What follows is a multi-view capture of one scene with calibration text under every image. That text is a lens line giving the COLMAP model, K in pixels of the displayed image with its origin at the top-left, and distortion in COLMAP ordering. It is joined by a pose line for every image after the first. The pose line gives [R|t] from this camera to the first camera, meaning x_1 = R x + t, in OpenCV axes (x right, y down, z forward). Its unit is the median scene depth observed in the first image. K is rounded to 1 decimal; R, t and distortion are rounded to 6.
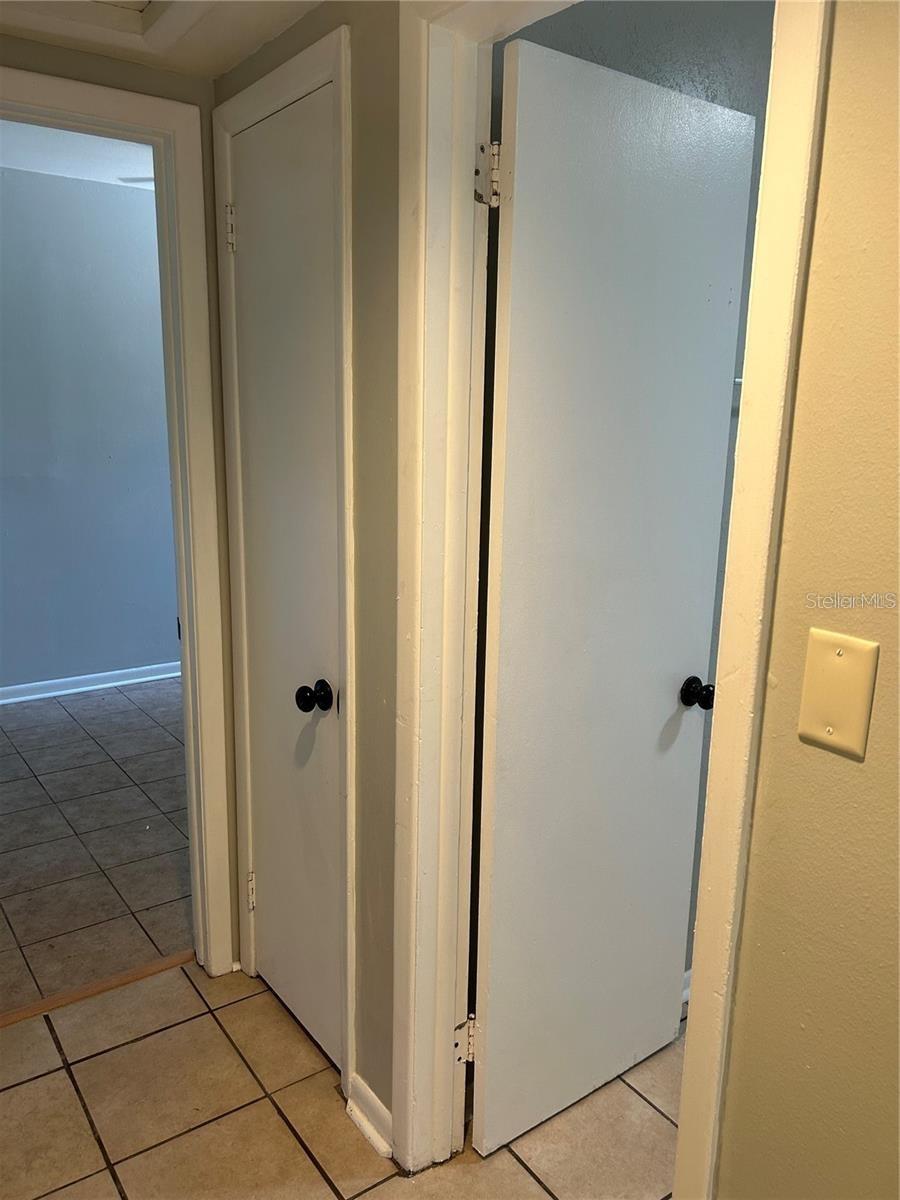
lens RADIAL K [[908.1, 0, 449.0], [0, 908.1, 602.7], [0, 0, 1]] dist [0.046778, -0.055291]
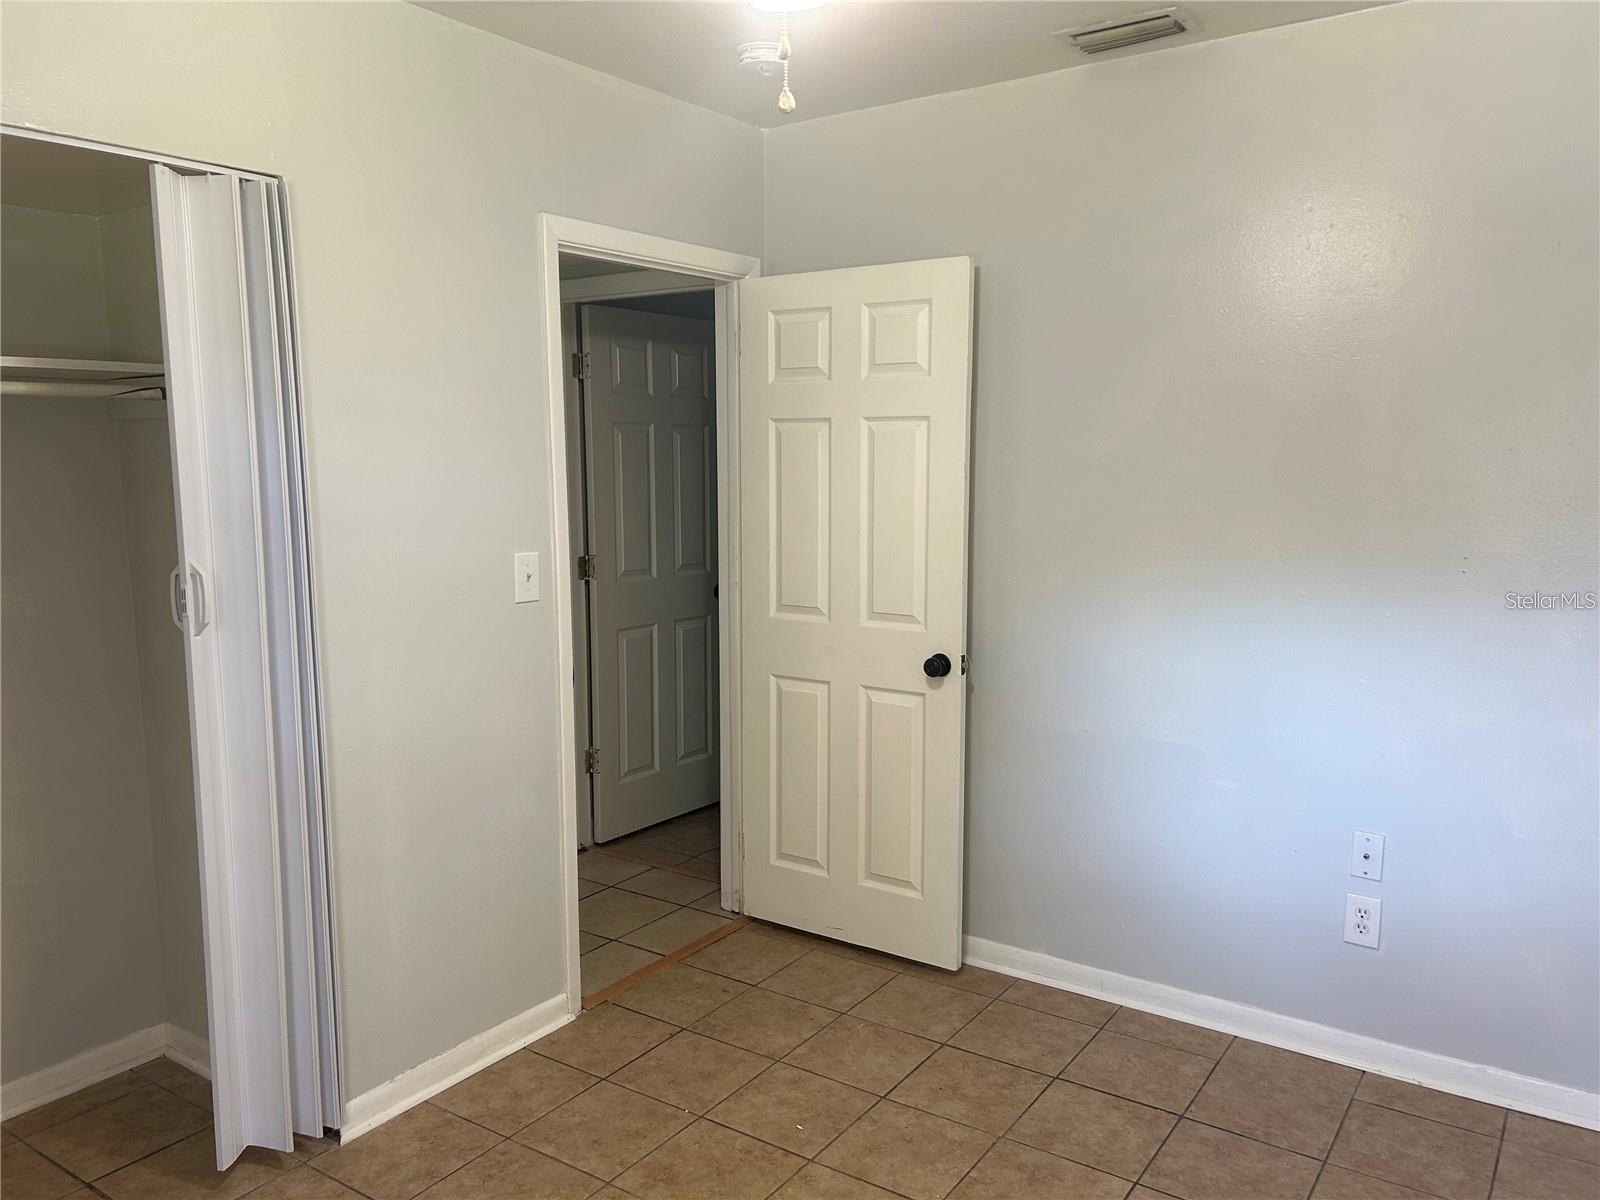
lens RADIAL K [[1210.8, 0, 797.6], [0, 1210.8, 605.0], [0, 0, 1]] dist [0.046778, -0.055291]
pose [[-0.944307, 0.022457, -0.328300, -0.050213], [-0.086768, 0.945369, 0.314244, -0.305446], [0.317421, 0.325229, -0.890769, 1.383770]]
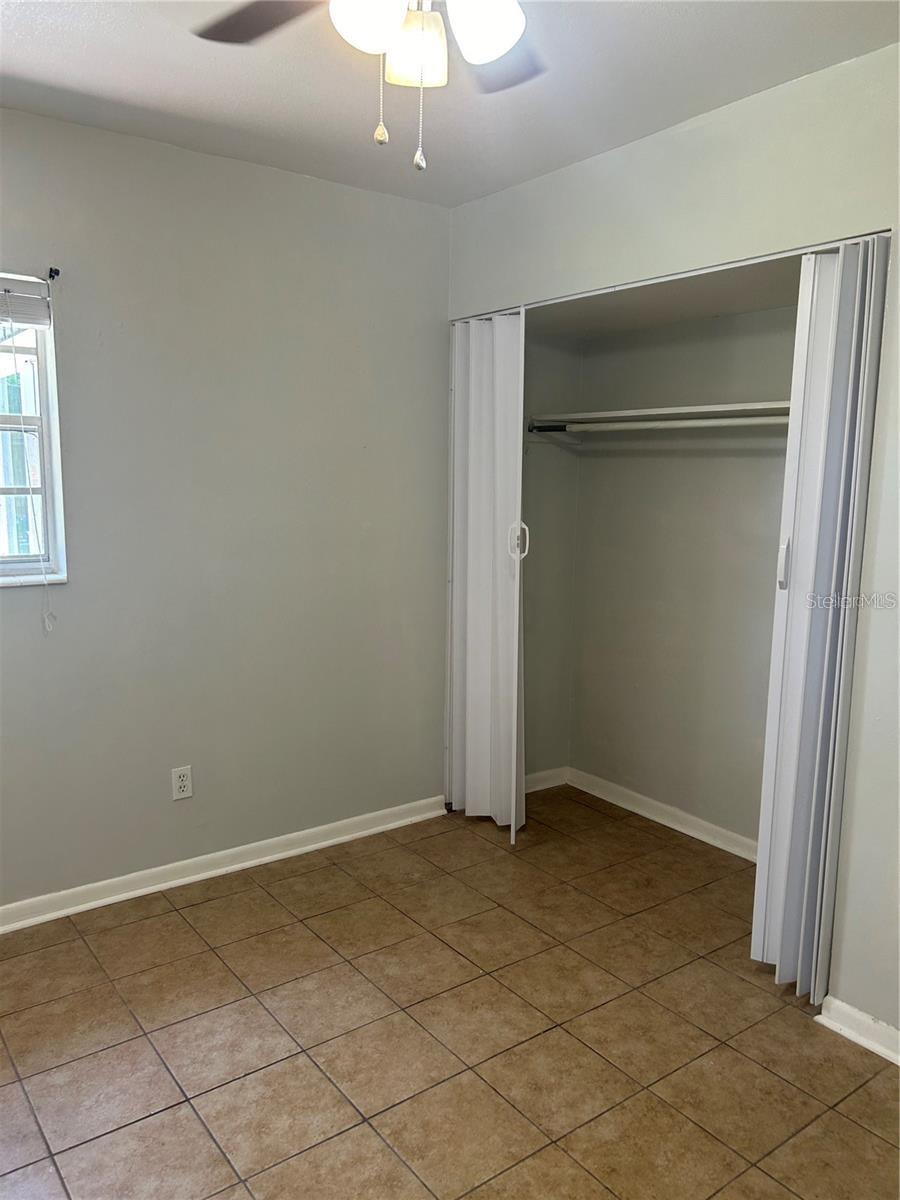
lens RADIAL K [[908.1, 0, 454.0], [0, 908.1, 598.9], [0, 0, 1]] dist [0.046778, -0.055291]
pose [[-0.005074, -0.173793, 0.984769, -0.617757], [0.201710, 0.964362, 0.171231, -0.222825], [-0.979432, 0.199506, 0.030163, 0.948986]]
